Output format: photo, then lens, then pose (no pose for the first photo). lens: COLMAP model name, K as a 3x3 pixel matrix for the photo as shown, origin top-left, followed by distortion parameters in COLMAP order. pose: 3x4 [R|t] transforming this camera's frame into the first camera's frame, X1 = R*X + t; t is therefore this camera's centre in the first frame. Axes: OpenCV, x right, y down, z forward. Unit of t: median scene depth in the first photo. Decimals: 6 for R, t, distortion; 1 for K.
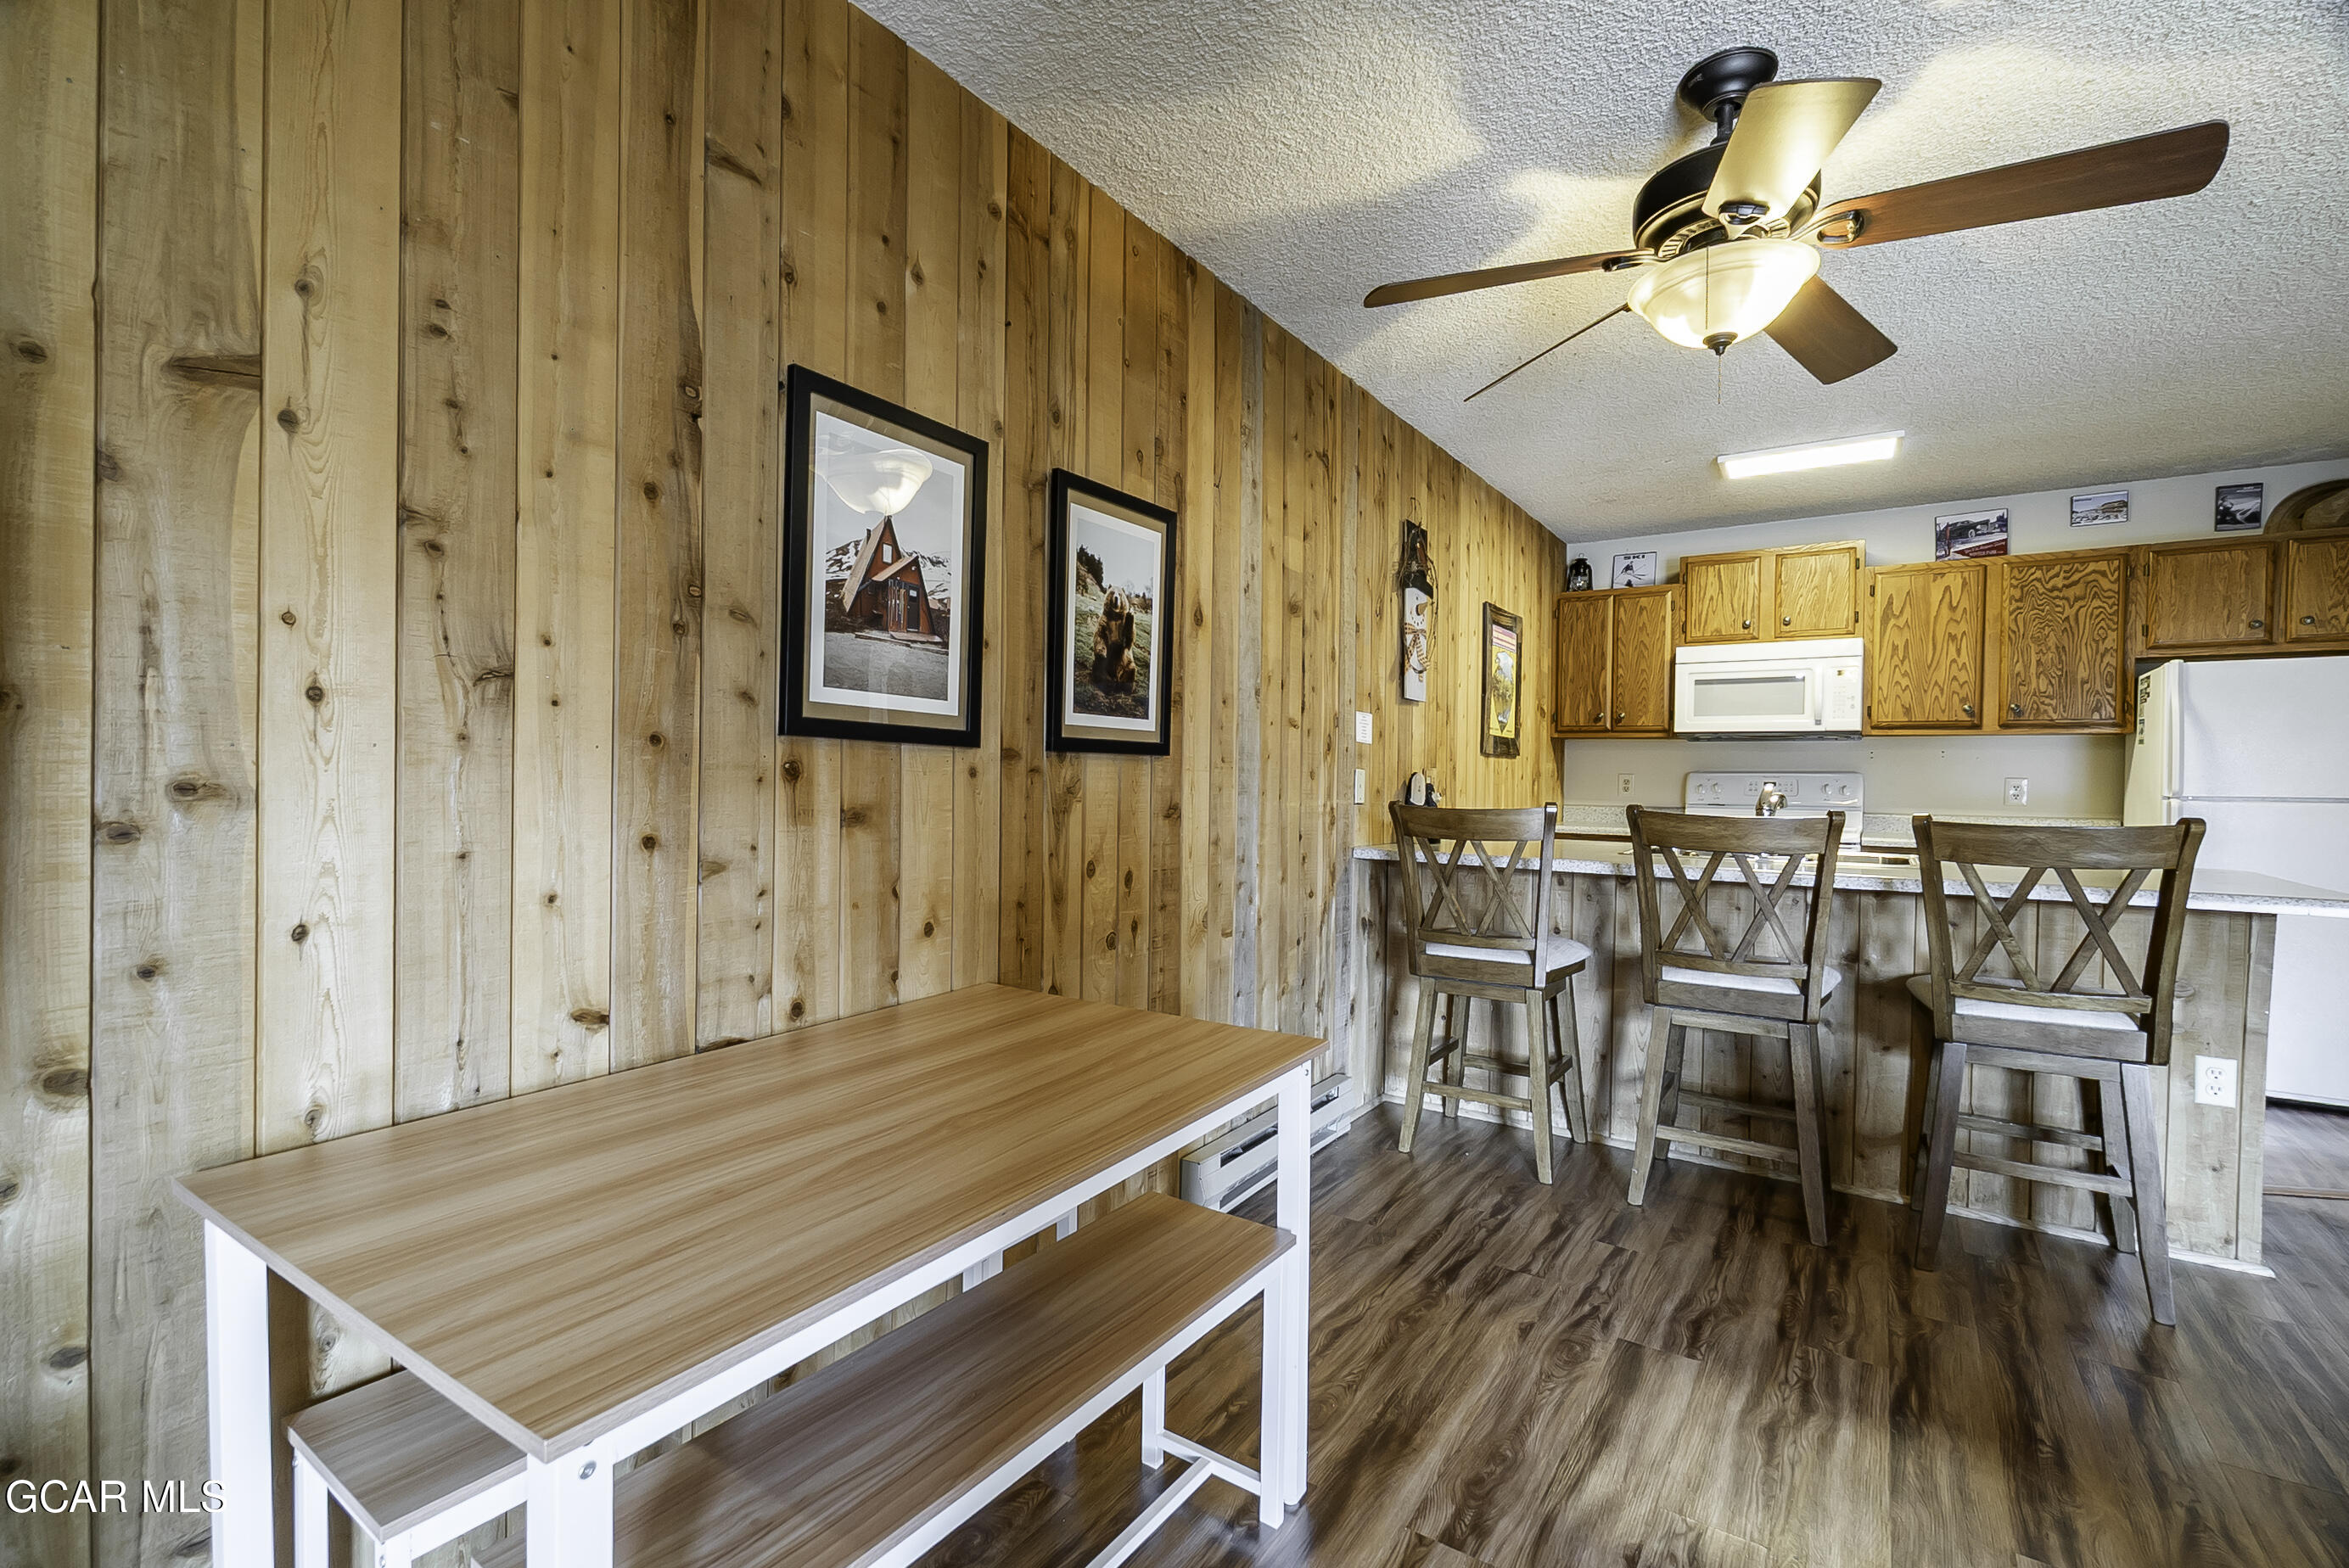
lens RADIAL K [[1051.4, 0, 1168.2], [0, 1051.4, 786.8], [0, 0, 1]] dist [0.003559, -0.001247]
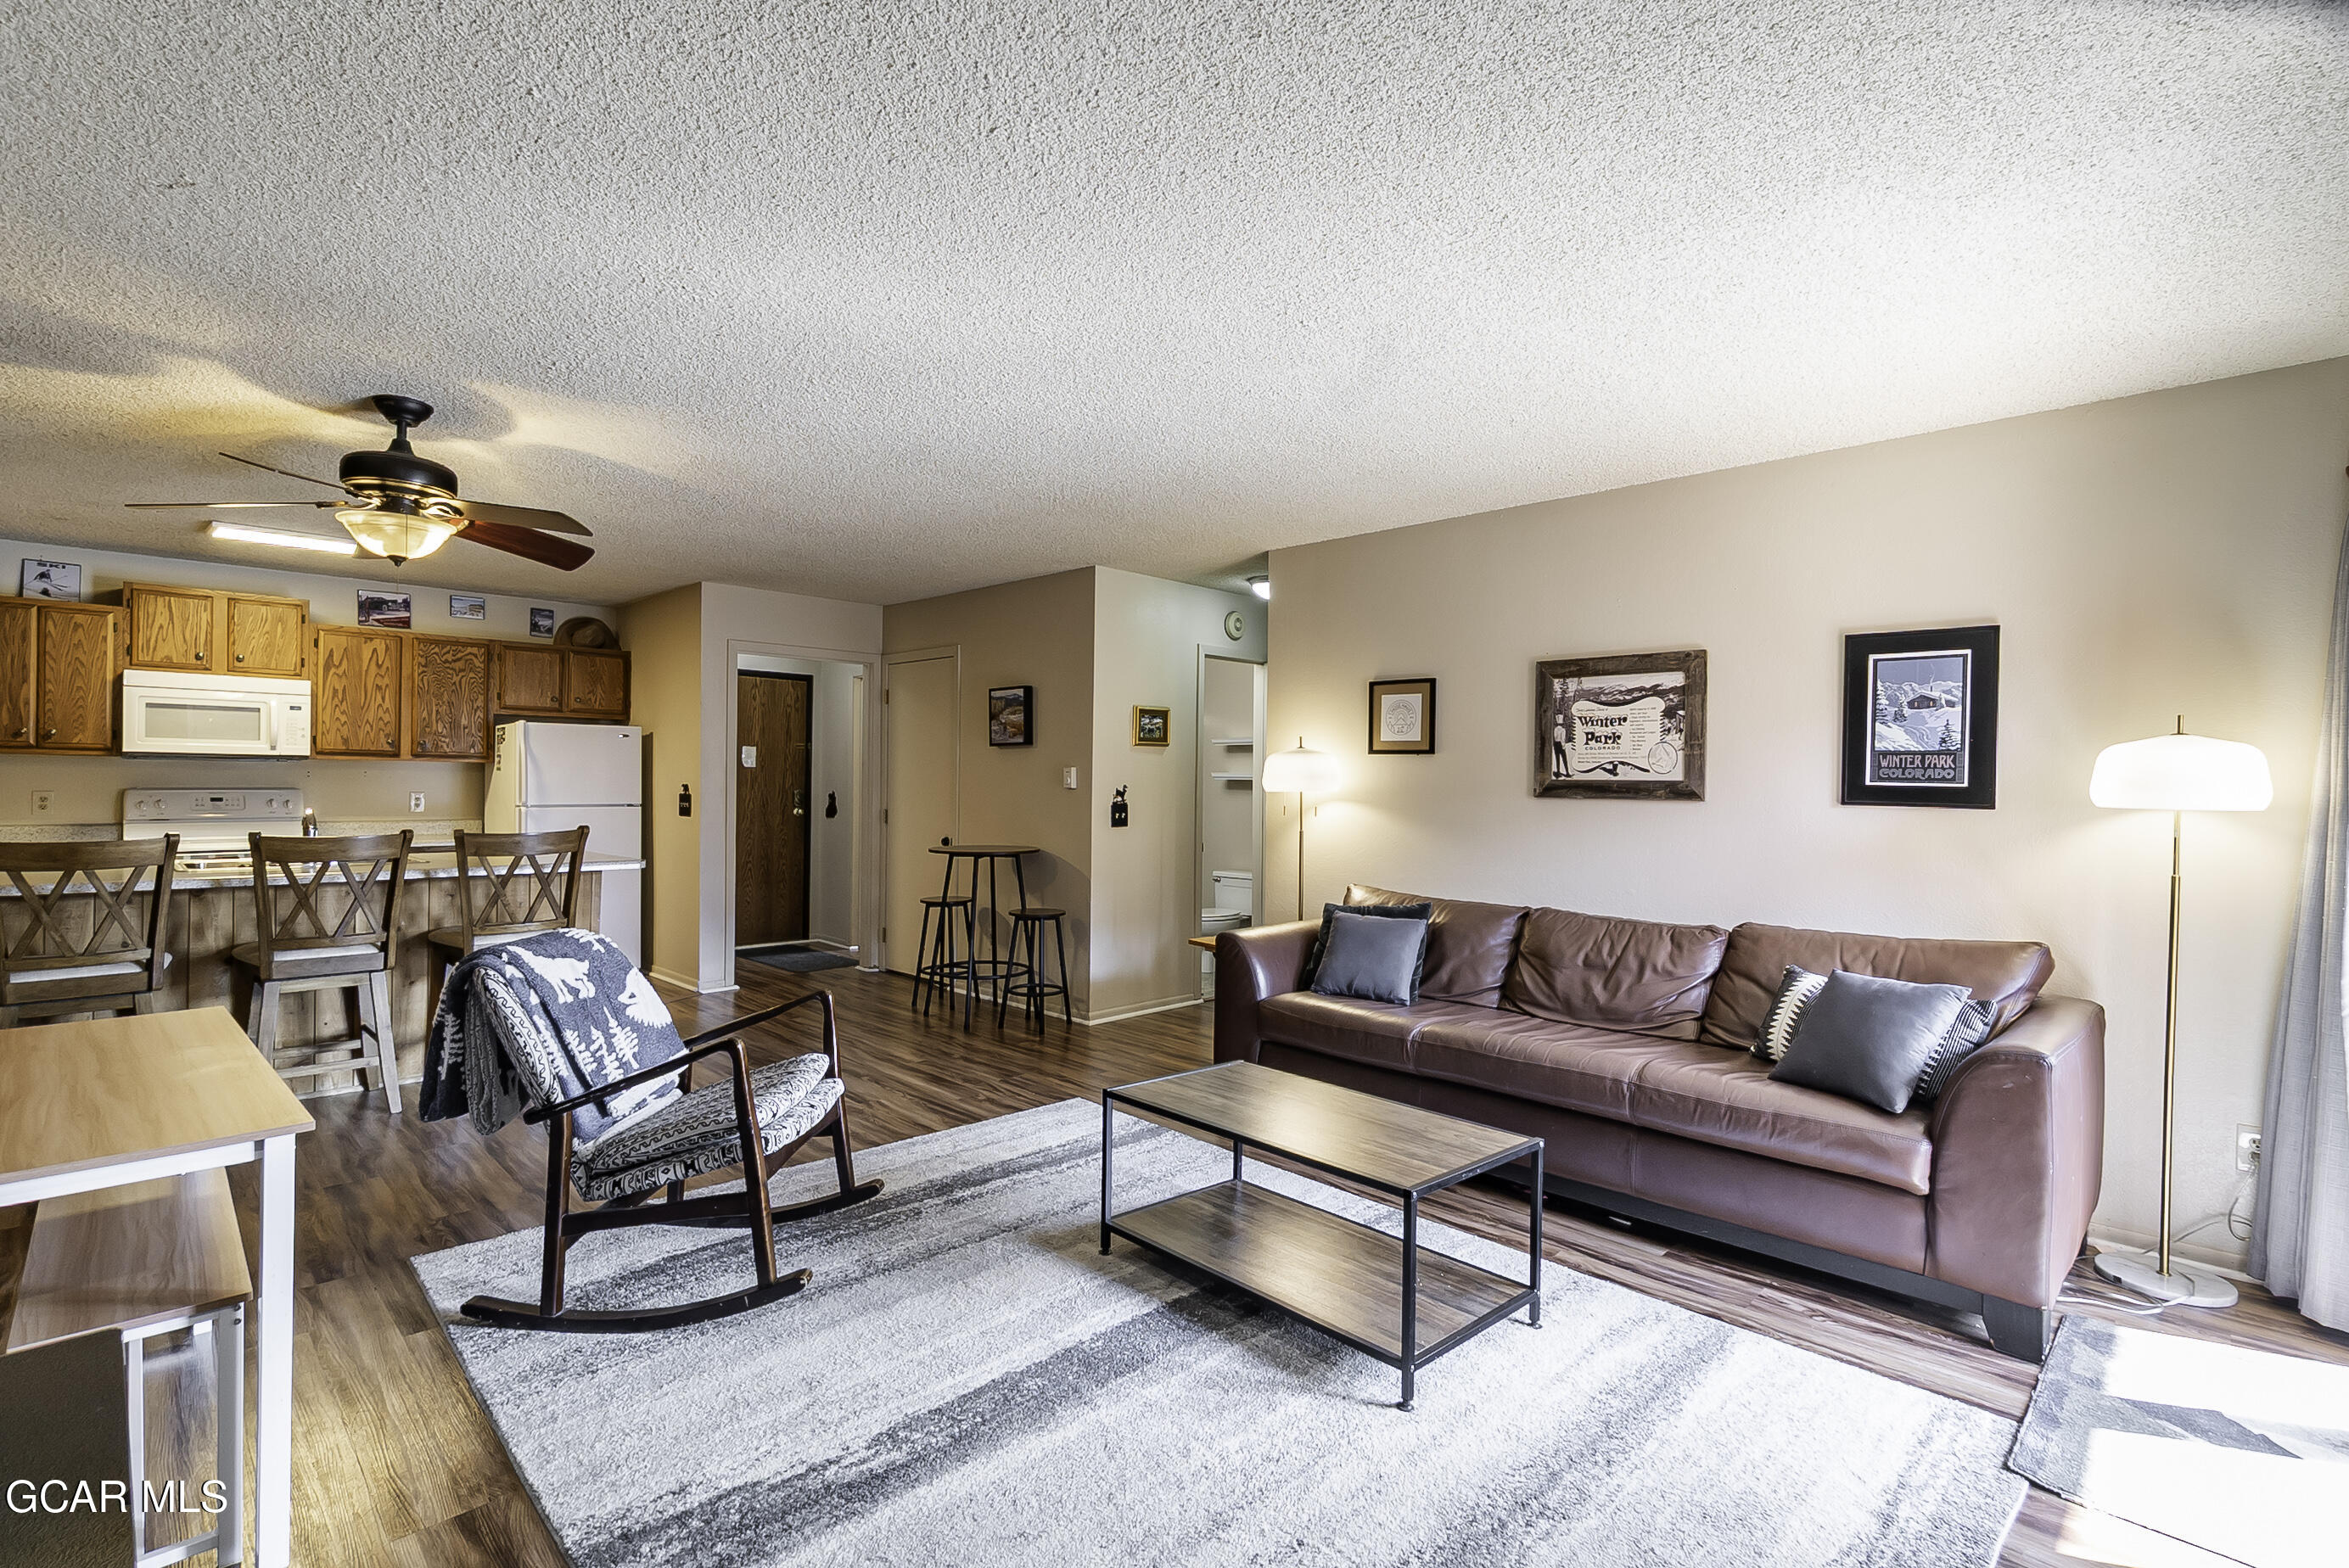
lens RADIAL K [[1091.9, 0, 1100.2], [0, 1091.9, 783.2], [0, 0, 1]] dist [0.017198, 0.000093]
pose [[0.239565, -0.009120, 0.970838, -0.385546], [0.001270, 0.999958, 0.009080, -0.032814], [-0.970880, -0.000943, 0.239566, -0.215714]]
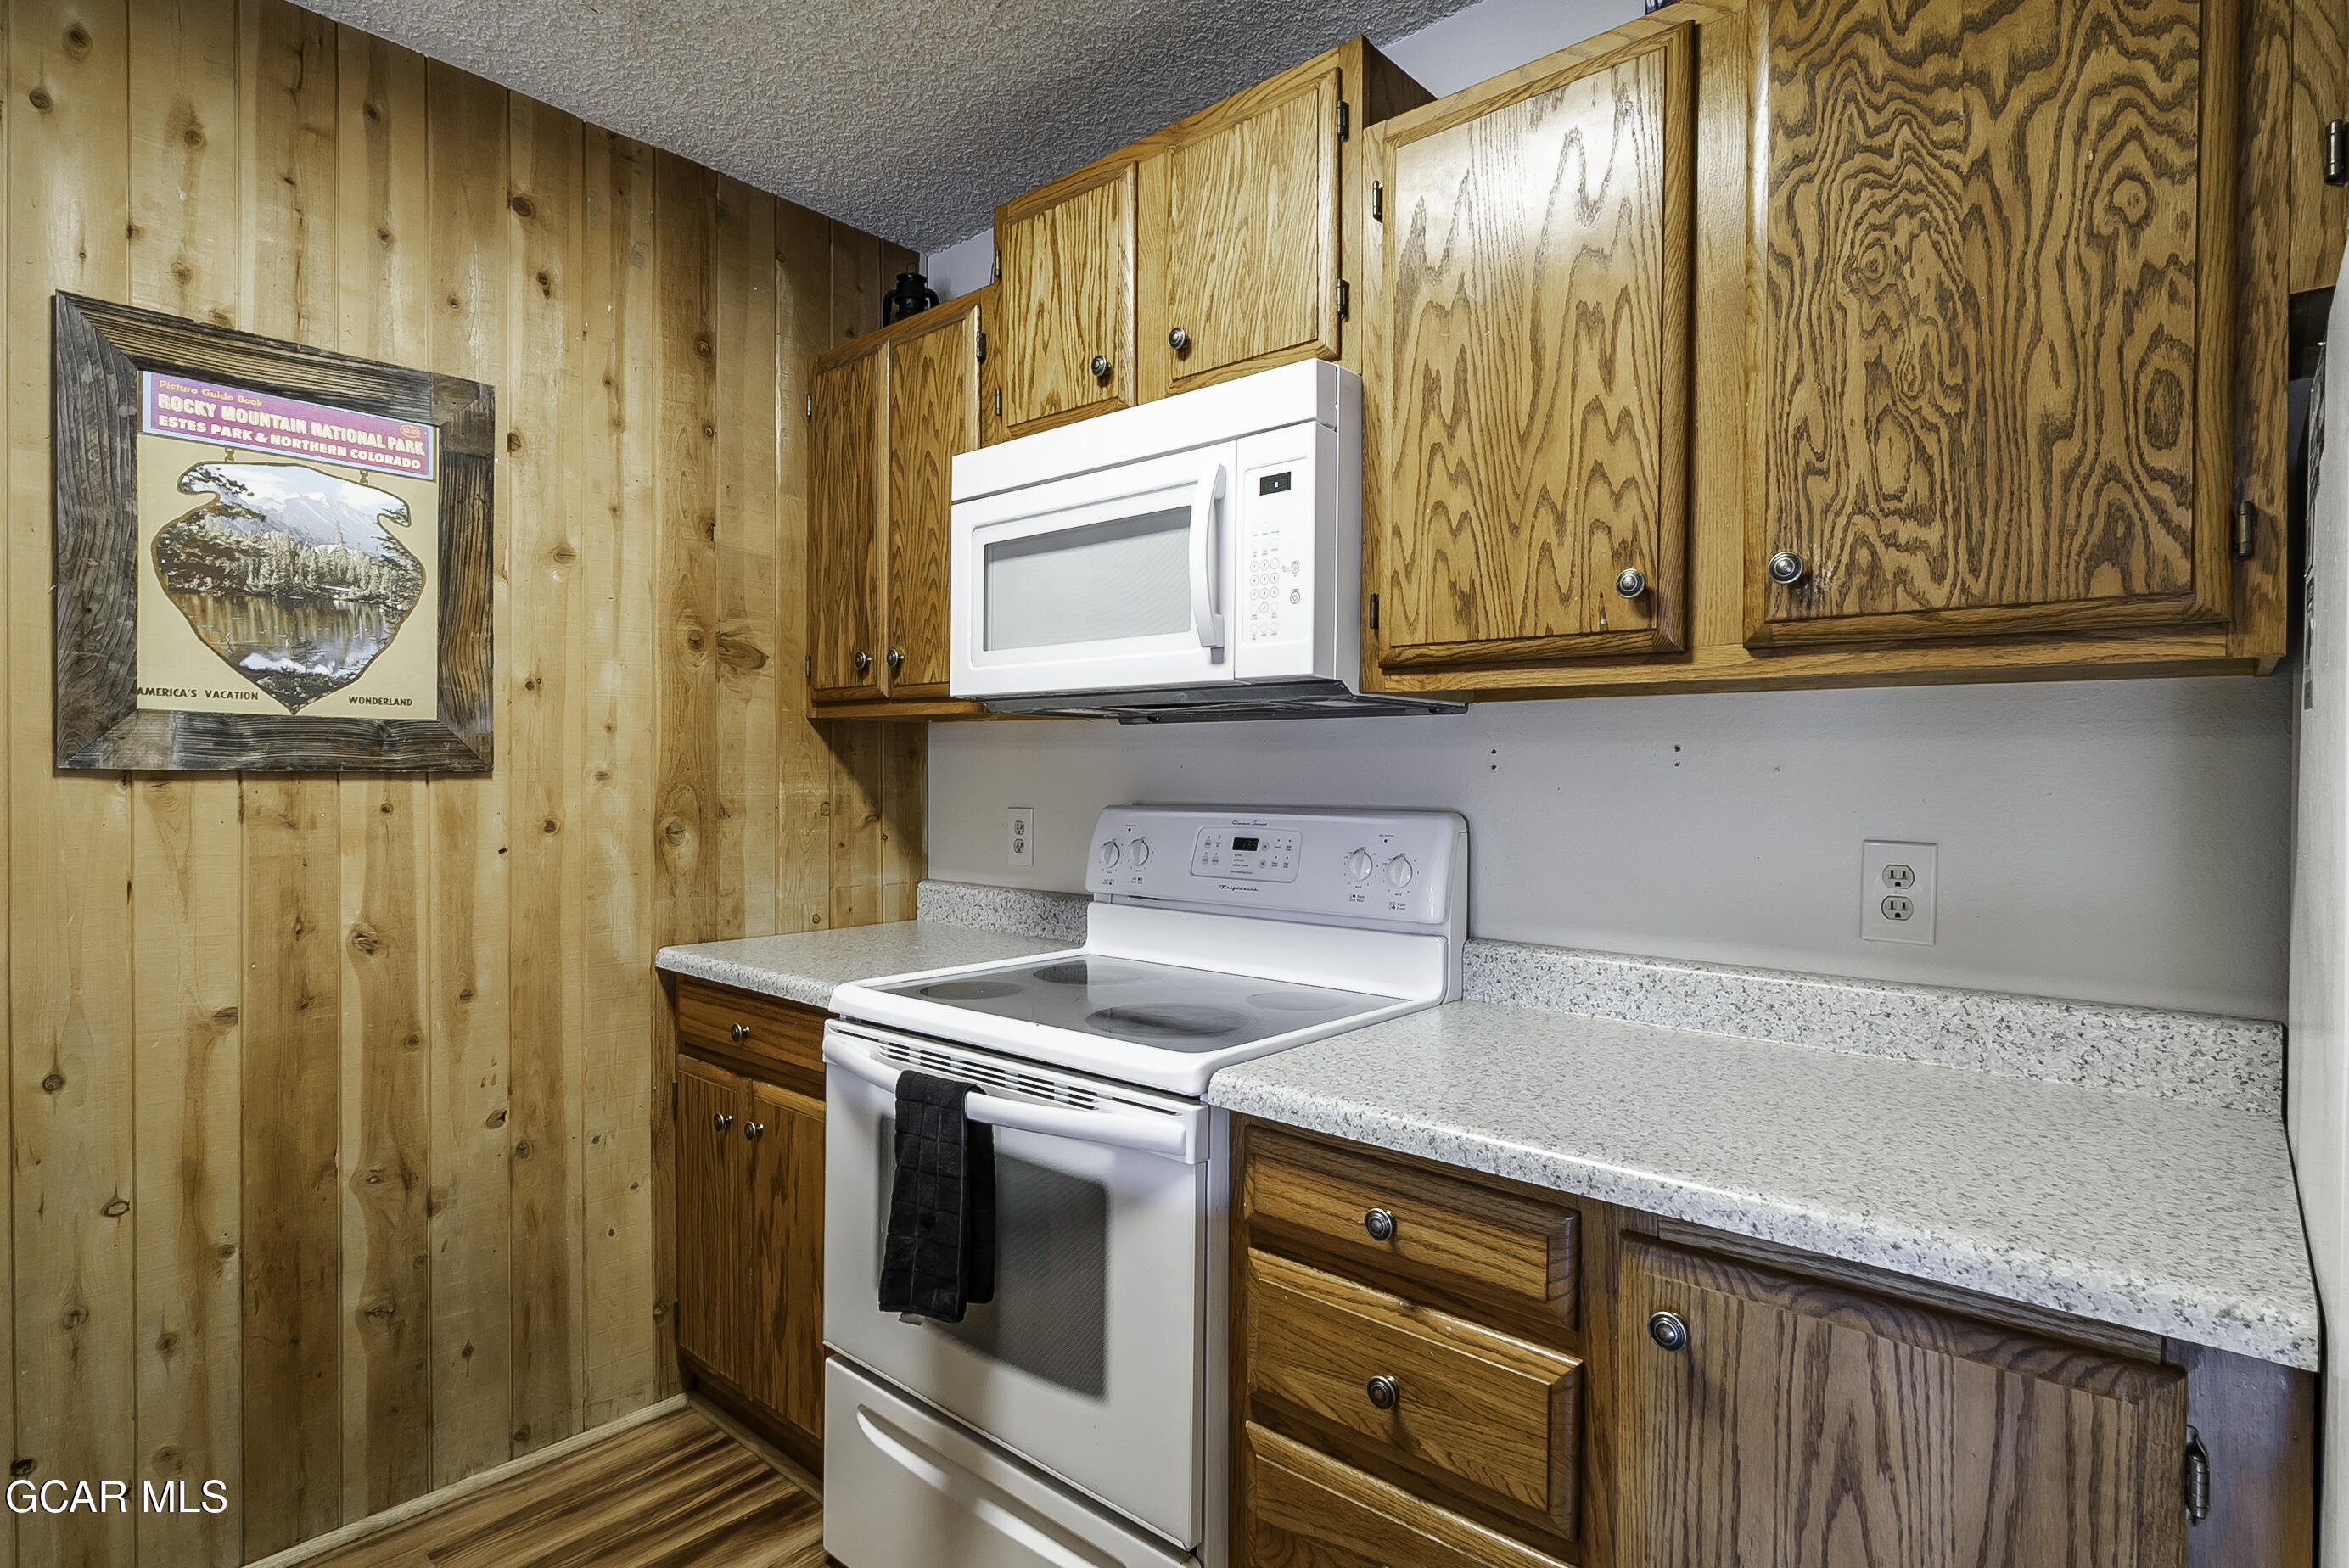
lens RADIAL K [[1211.6, 0, 1164.8], [0, 1211.6, 784.6], [0, 0, 1]] dist [-0.002987, -0.000109]
pose [[0.989844, -0.006061, -0.142026, 0.681472], [0.005920, 0.999981, -0.001415, -0.024439], [0.142032, 0.000560, 0.989862, 0.682226]]
